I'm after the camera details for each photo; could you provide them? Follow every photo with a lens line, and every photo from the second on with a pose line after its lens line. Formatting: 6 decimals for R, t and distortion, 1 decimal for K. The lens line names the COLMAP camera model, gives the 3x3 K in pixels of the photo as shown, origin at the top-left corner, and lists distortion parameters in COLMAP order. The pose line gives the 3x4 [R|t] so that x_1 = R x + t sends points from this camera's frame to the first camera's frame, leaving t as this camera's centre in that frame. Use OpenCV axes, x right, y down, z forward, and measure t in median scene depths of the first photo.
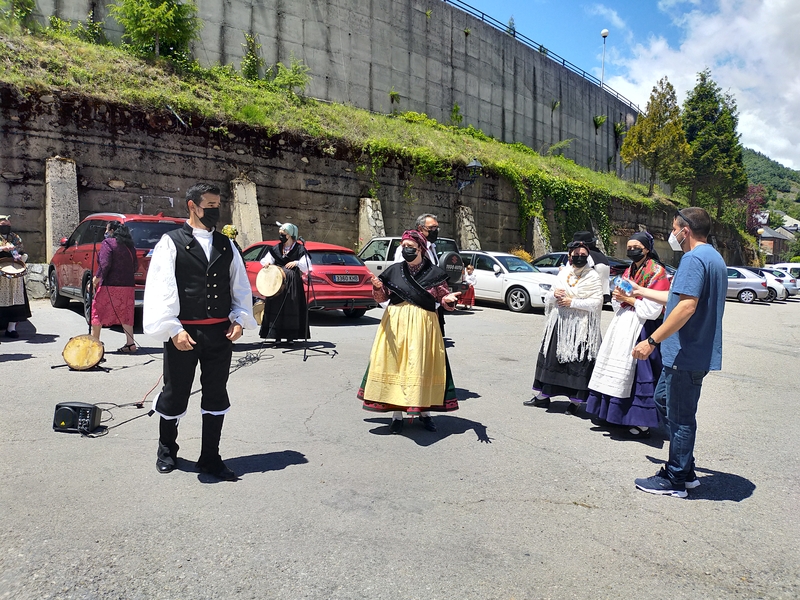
lens RADIAL K [[597.5, 0, 400.7], [0, 597.5, 302.6], [0, 0, 1]] dist [0.069707, -0.095534]
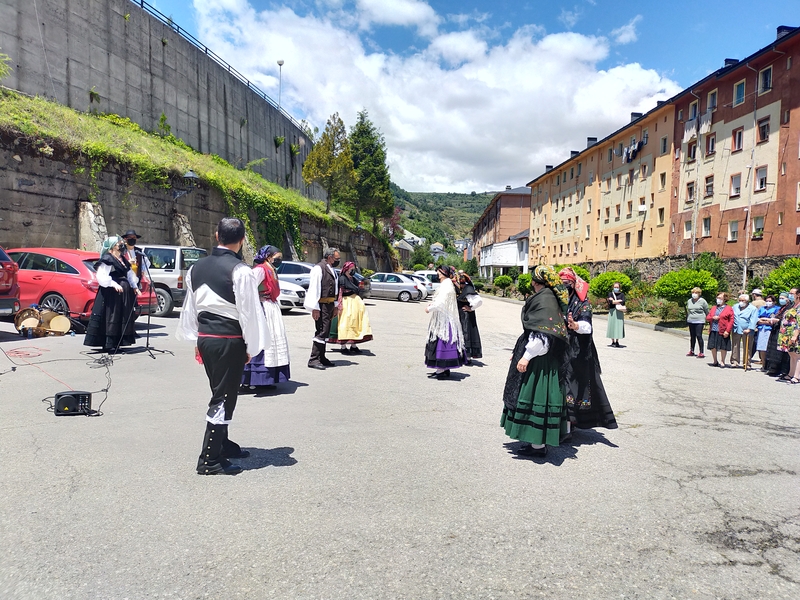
lens RADIAL K [[598.4, 0, 400.0], [0, 598.4, 300.0], [0, 0, 1]] dist [0.069303, -0.101162]
pose [[0.846414, -0.021586, 0.532088, -0.148259], [0.027594, 0.999614, -0.003342, 0.000866], [-0.531810, 0.017511, 0.846682, -0.093550]]
